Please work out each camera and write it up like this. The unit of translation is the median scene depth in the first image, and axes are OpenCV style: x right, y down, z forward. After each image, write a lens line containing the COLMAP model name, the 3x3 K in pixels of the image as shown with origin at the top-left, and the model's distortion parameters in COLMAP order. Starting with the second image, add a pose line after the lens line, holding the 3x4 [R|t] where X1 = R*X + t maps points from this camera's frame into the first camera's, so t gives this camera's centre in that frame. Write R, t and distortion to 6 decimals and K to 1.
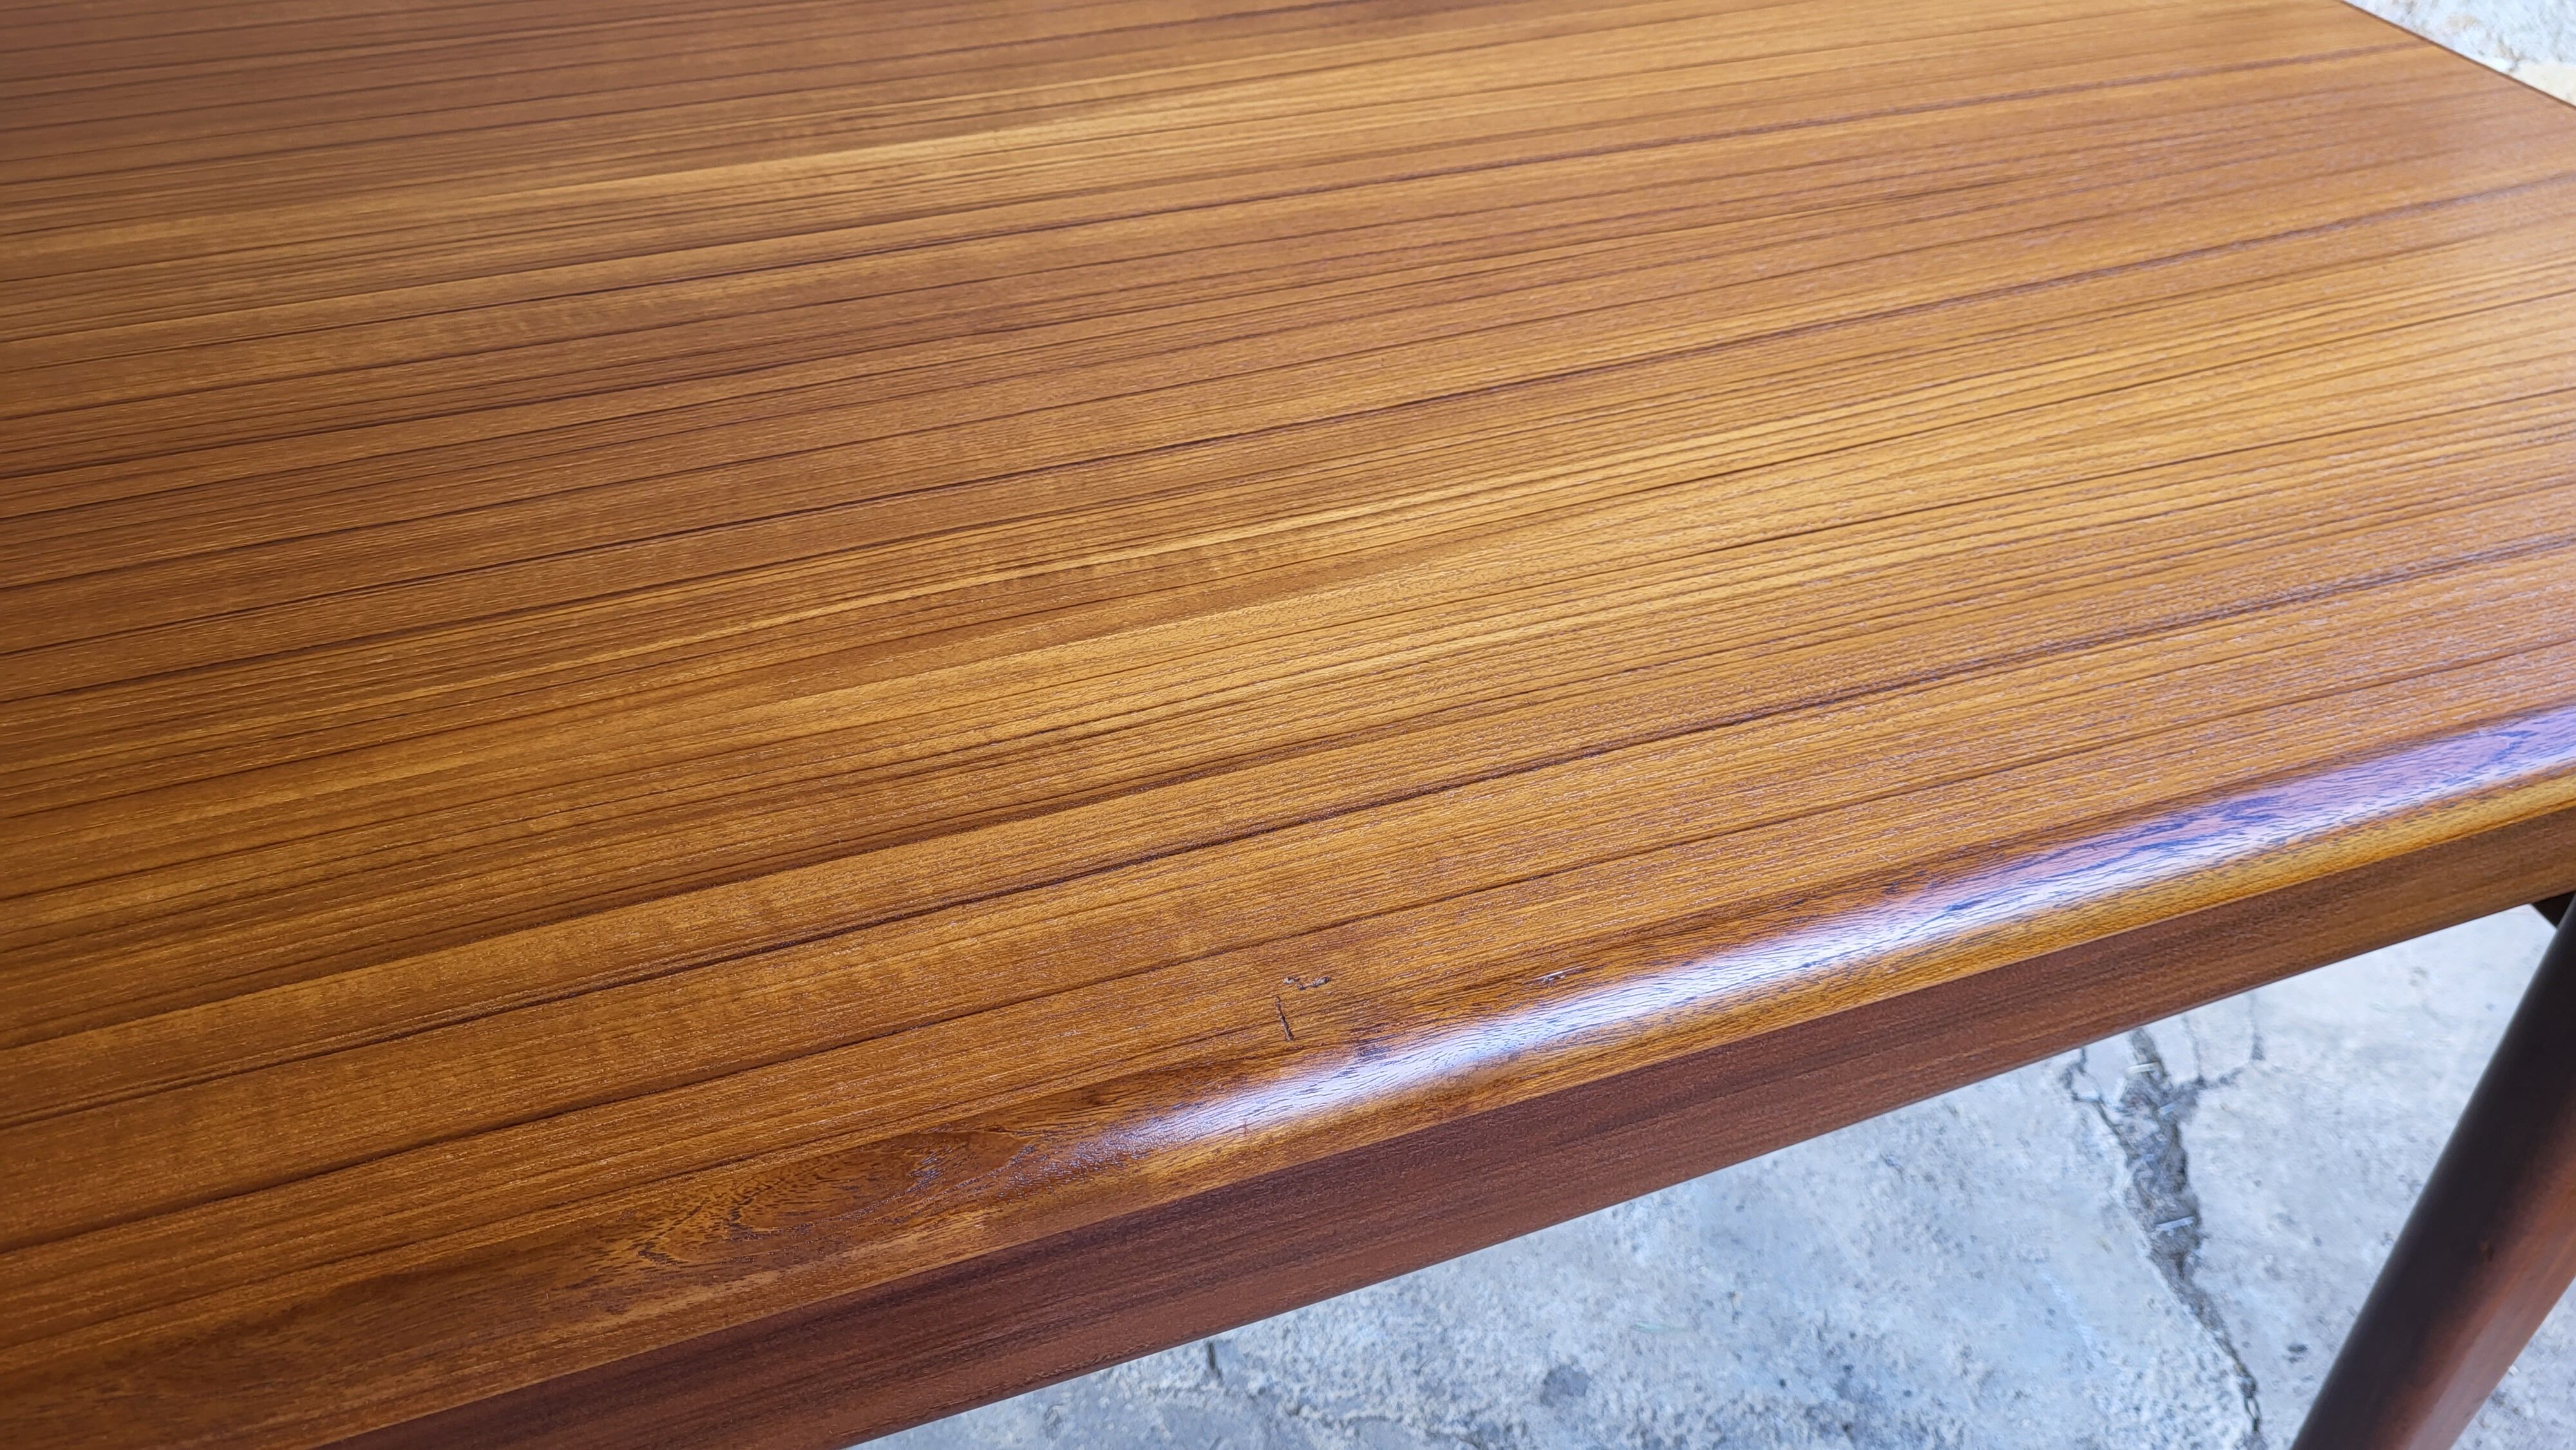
lens RADIAL K [[1977.5, 0, 1279.1], [0, 1977.5, 722.1], [0, 0, 1]] dist [0.043616, -0.041308]
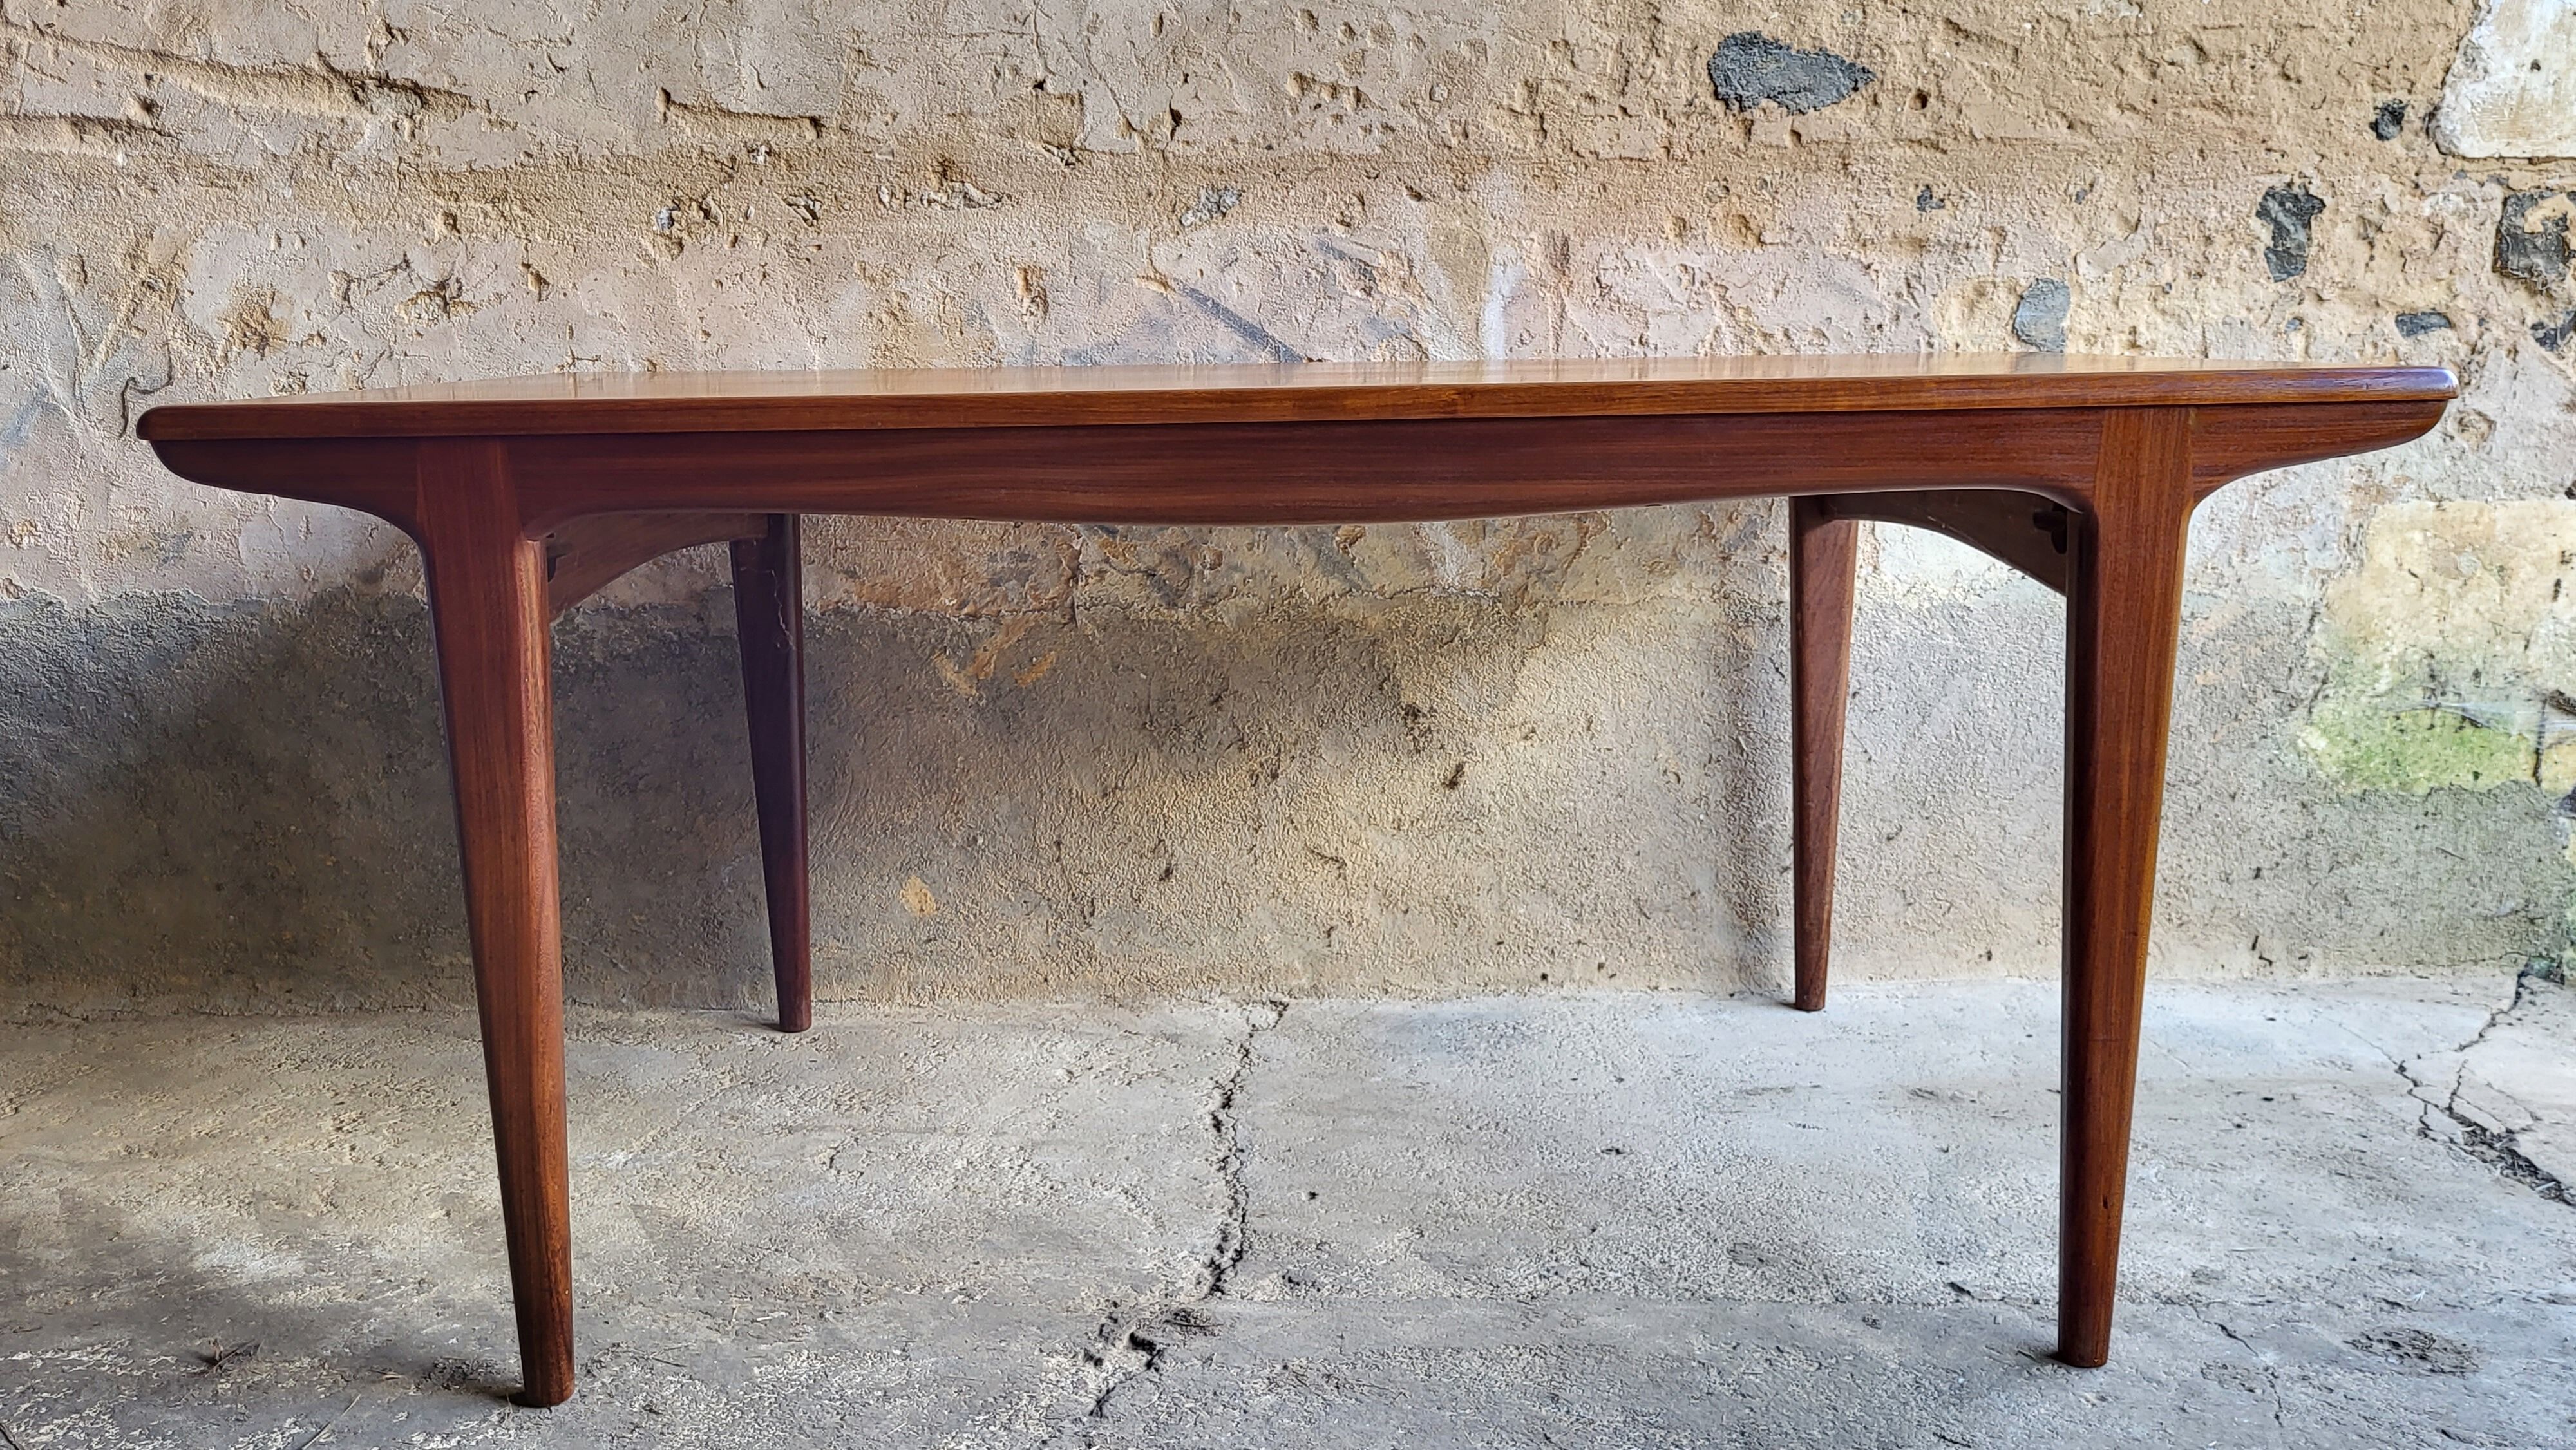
lens RADIAL K [[2179.1, 0, 1306.8], [0, 2179.1, 715.8], [0, 0, 1]] dist [0.041180, -0.037493]
pose [[0.983714, -0.060912, 0.169107, -0.641022], [0.134941, 0.871775, -0.470955, 0.576329], [-0.118737, 0.486104, 0.865797, -0.383319]]
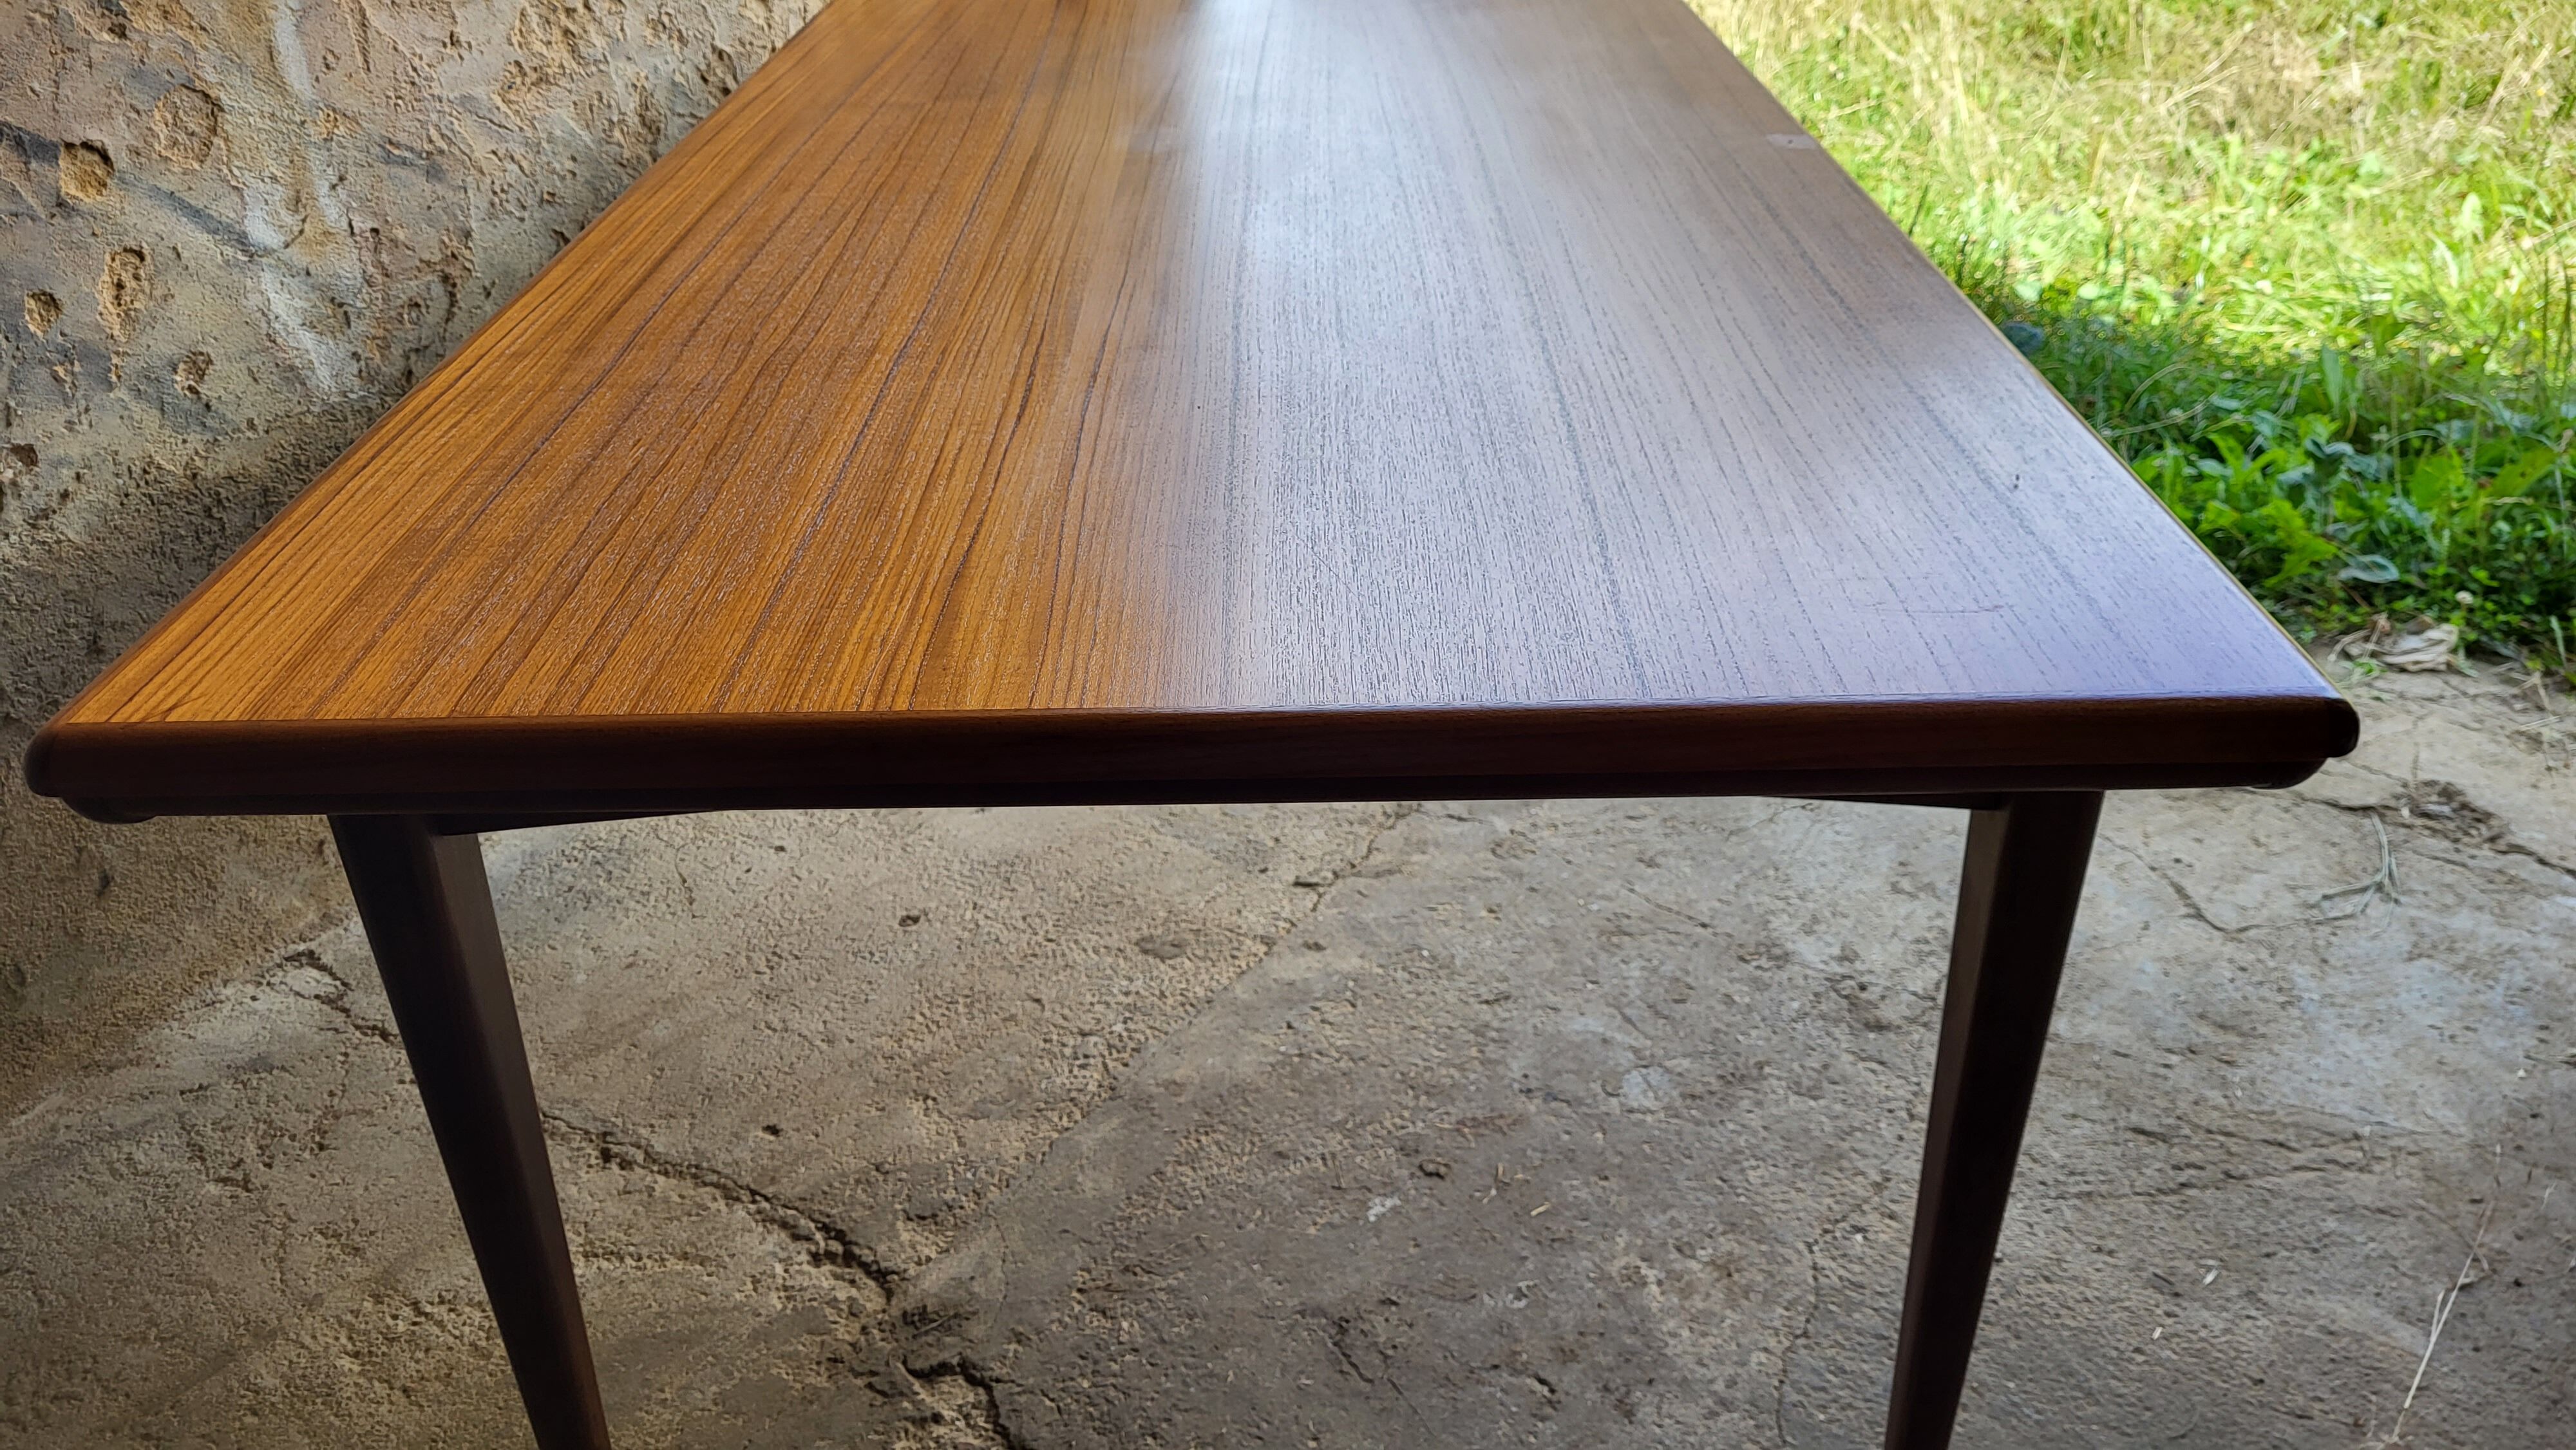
lens RADIAL K [[1977.5, 0, 1290.7], [0, 1977.5, 722.4], [0, 0, 1]] dist [0.043616, -0.041308]
pose [[0.341897, -0.485093, 0.804855, -1.187015], [0.607483, 0.767544, 0.204551, -0.112144], [-0.716987, 0.419000, 0.557107, 0.046099]]
